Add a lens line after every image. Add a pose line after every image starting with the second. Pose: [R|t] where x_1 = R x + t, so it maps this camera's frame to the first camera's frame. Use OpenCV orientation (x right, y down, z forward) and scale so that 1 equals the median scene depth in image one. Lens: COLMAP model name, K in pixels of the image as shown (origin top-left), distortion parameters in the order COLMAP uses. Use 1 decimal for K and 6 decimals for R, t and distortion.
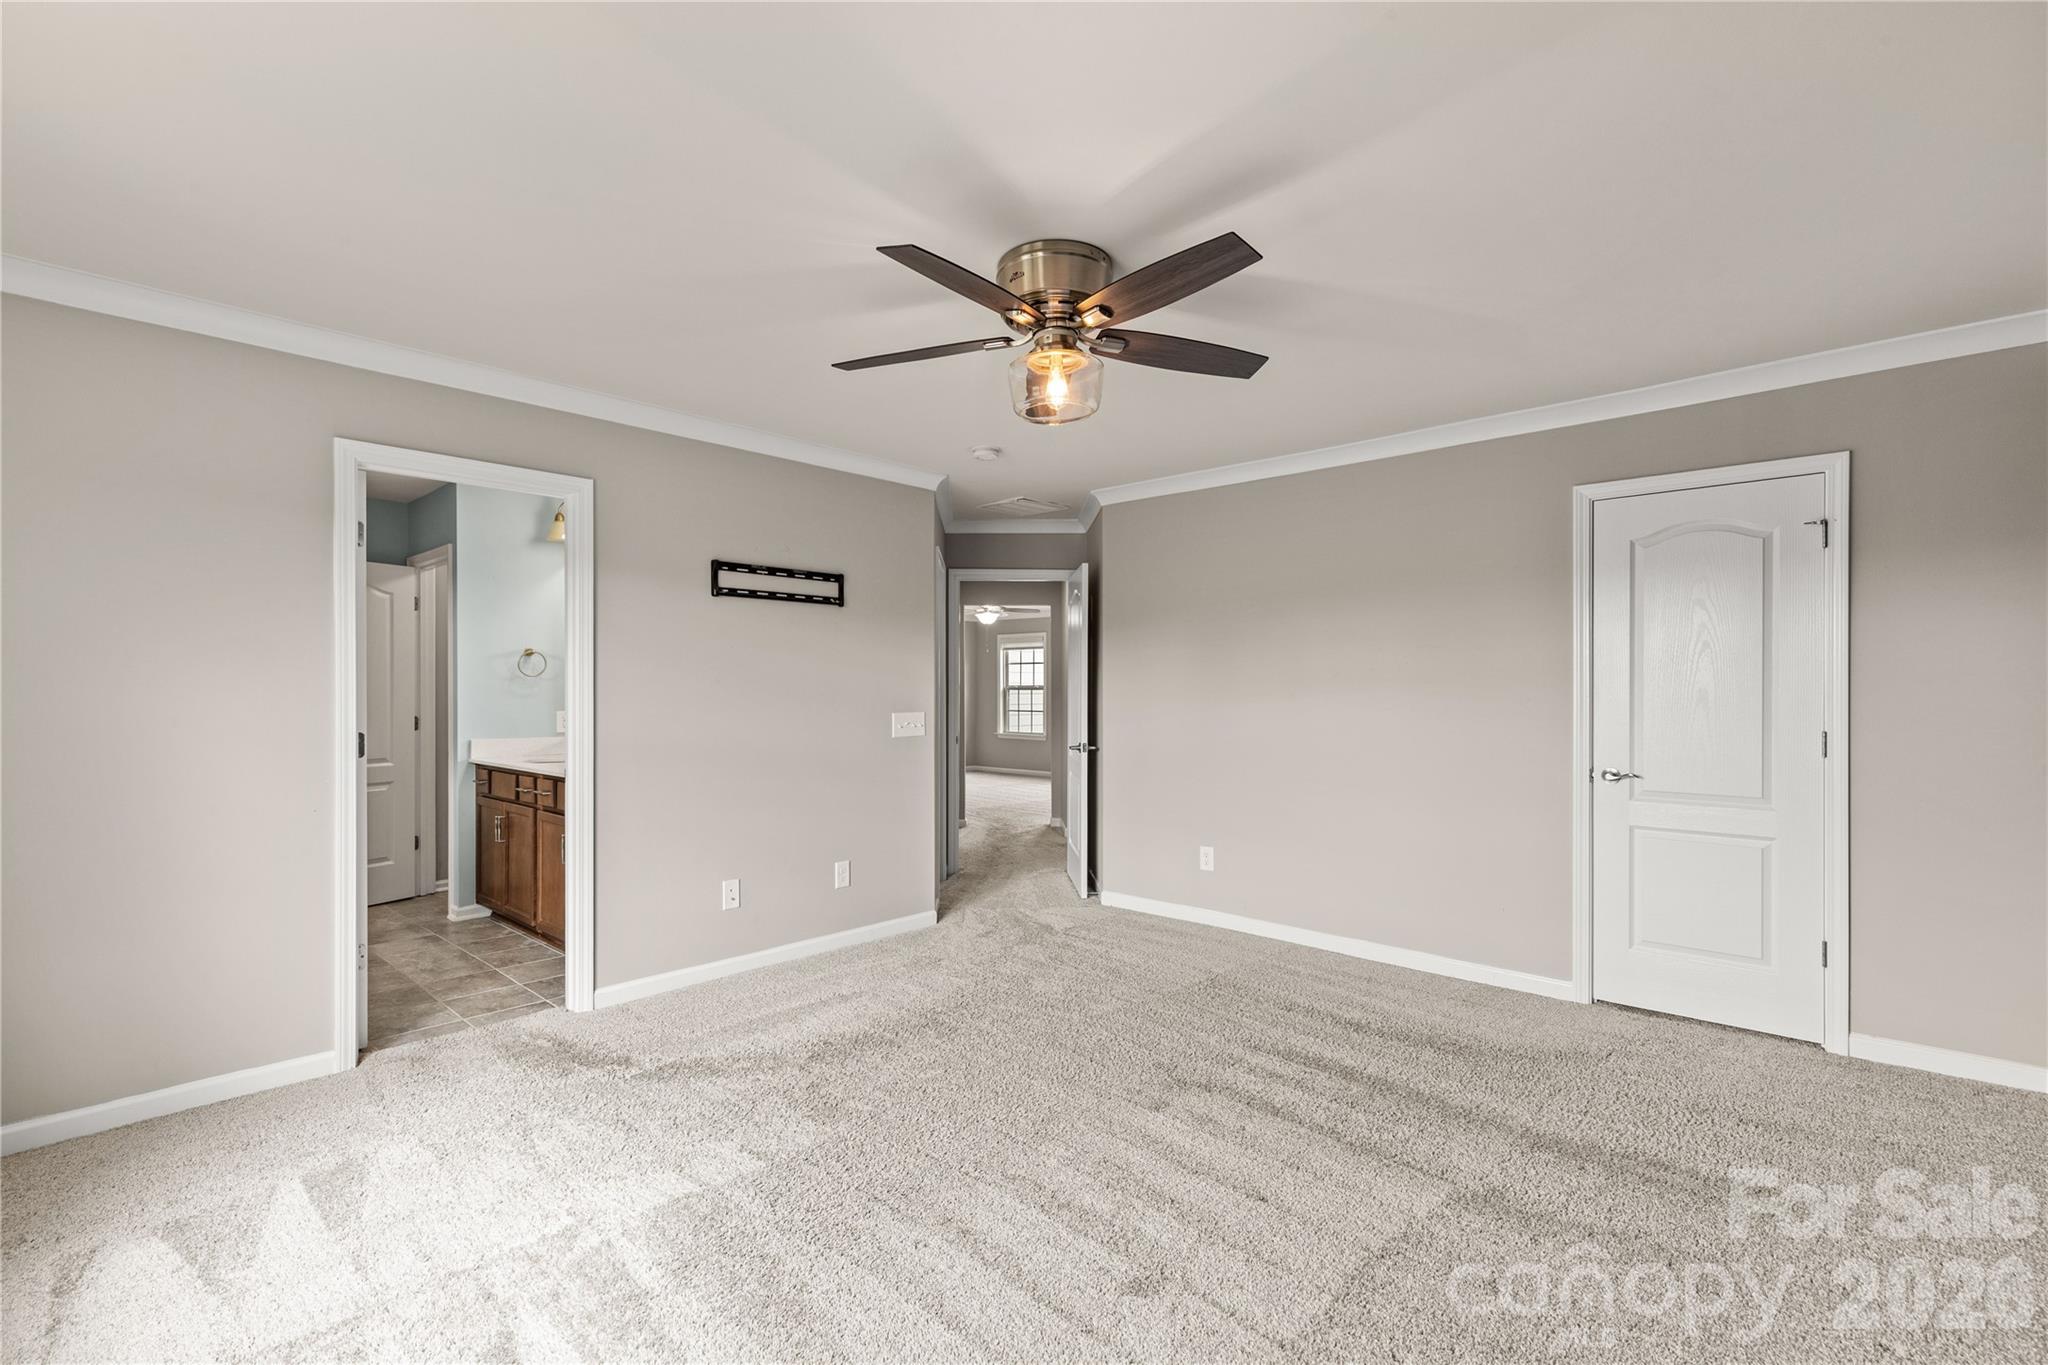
lens RADIAL K [[932.1, 0, 1022.3], [0, 932.1, 691.4], [0, 0, 1]] dist [0.000388, 0.000927]
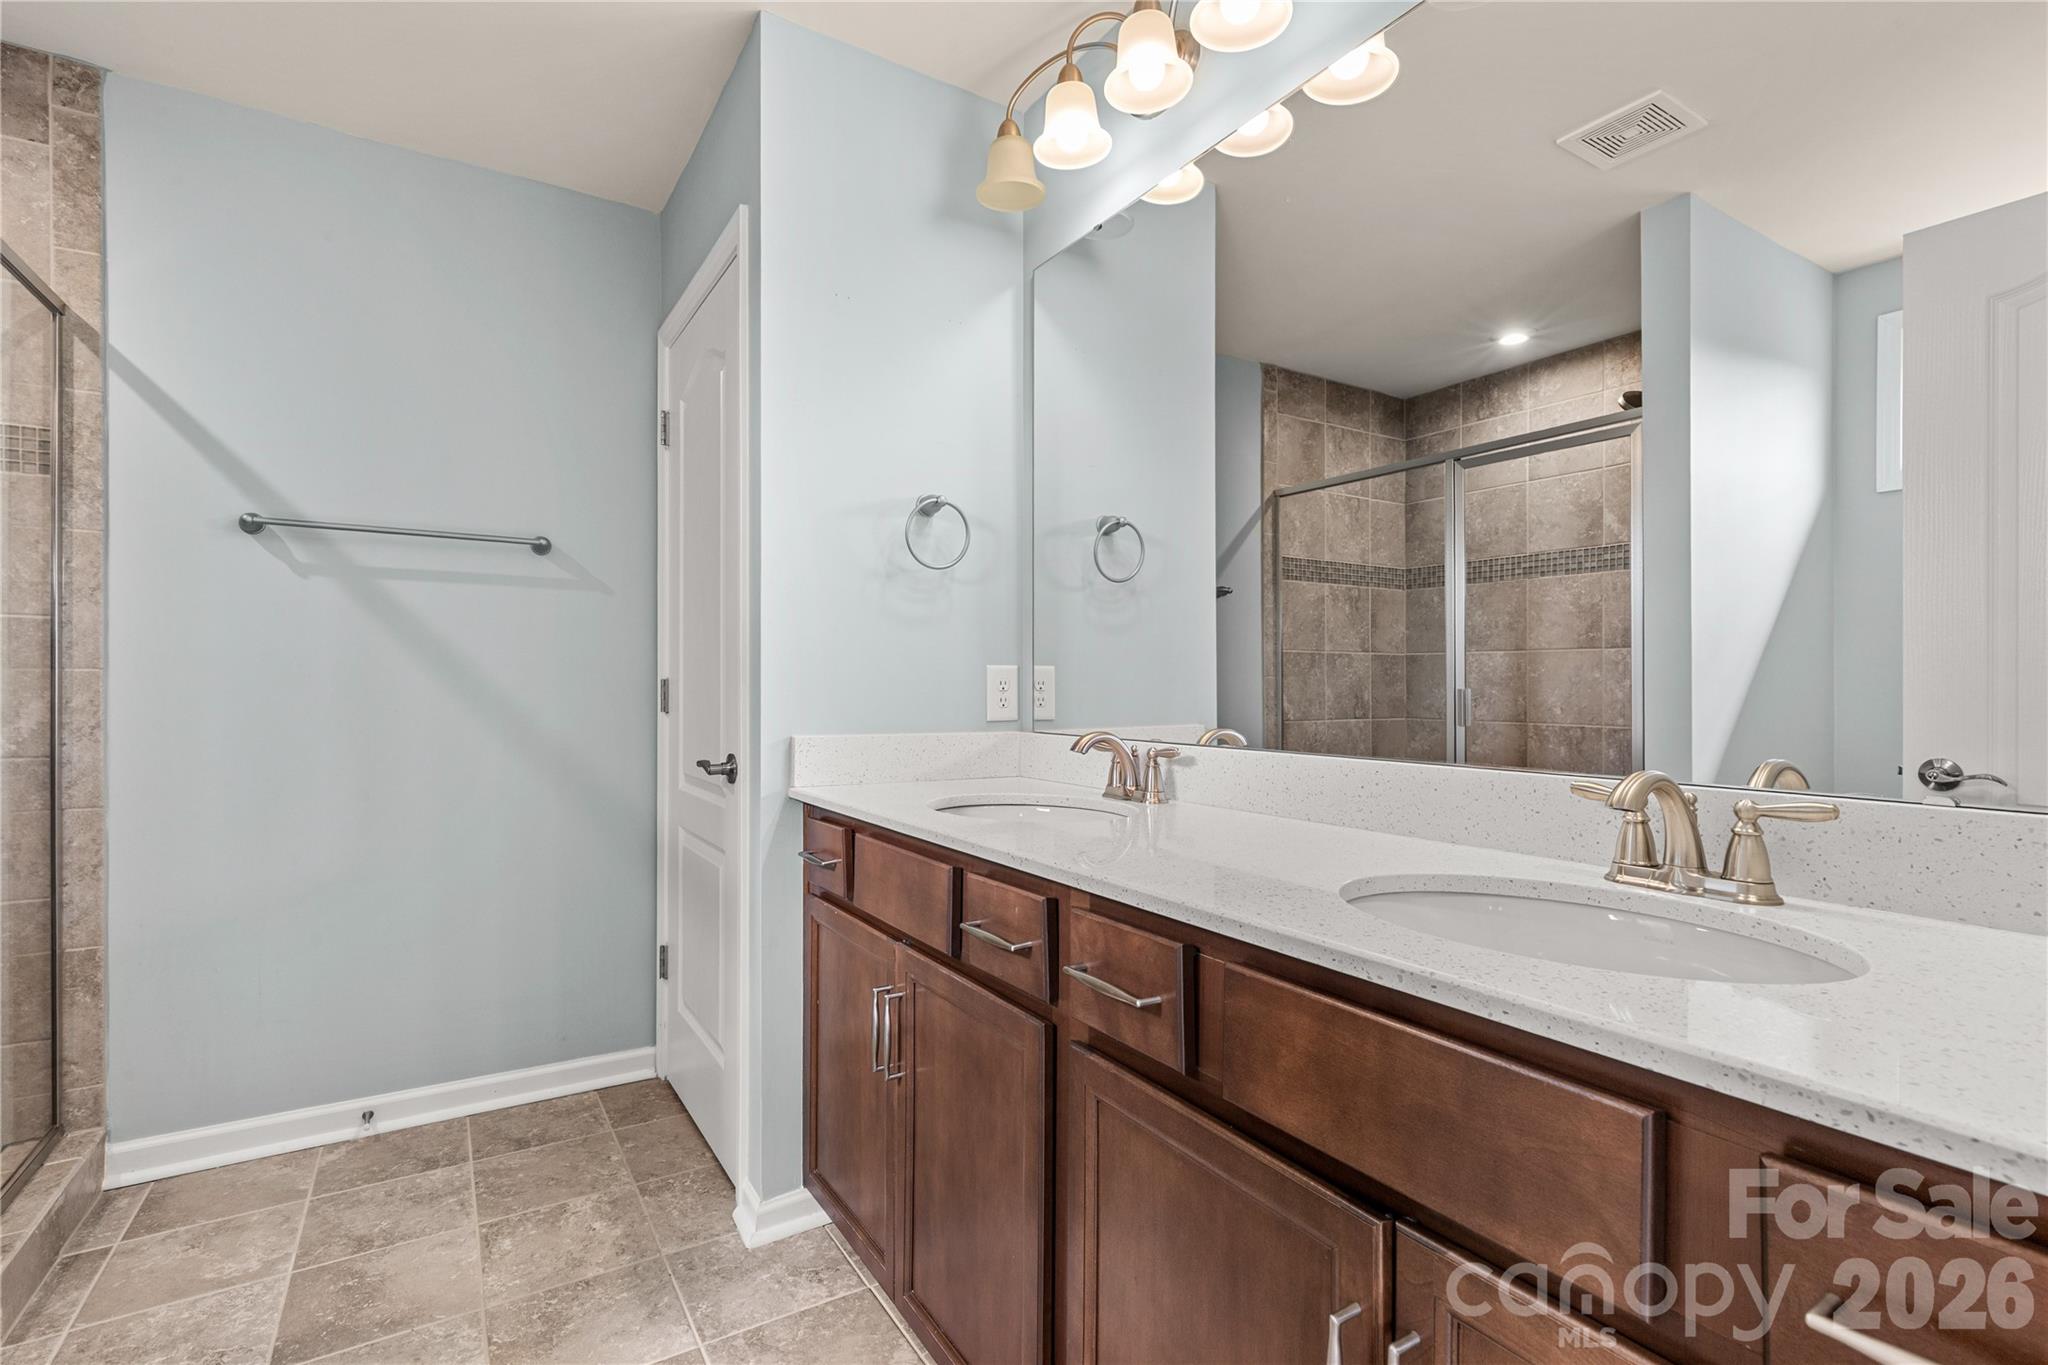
lens RADIAL K [[932.1, 0, 1024.2], [0, 932.1, 690.7], [0, 0, 1]] dist [0.000388, 0.000927]
pose [[0.961738, -0.004297, -0.273936, -0.408748], [0.001446, 0.999943, -0.010609, 0.038561], [0.273966, 0.009807, 0.961690, 0.681062]]
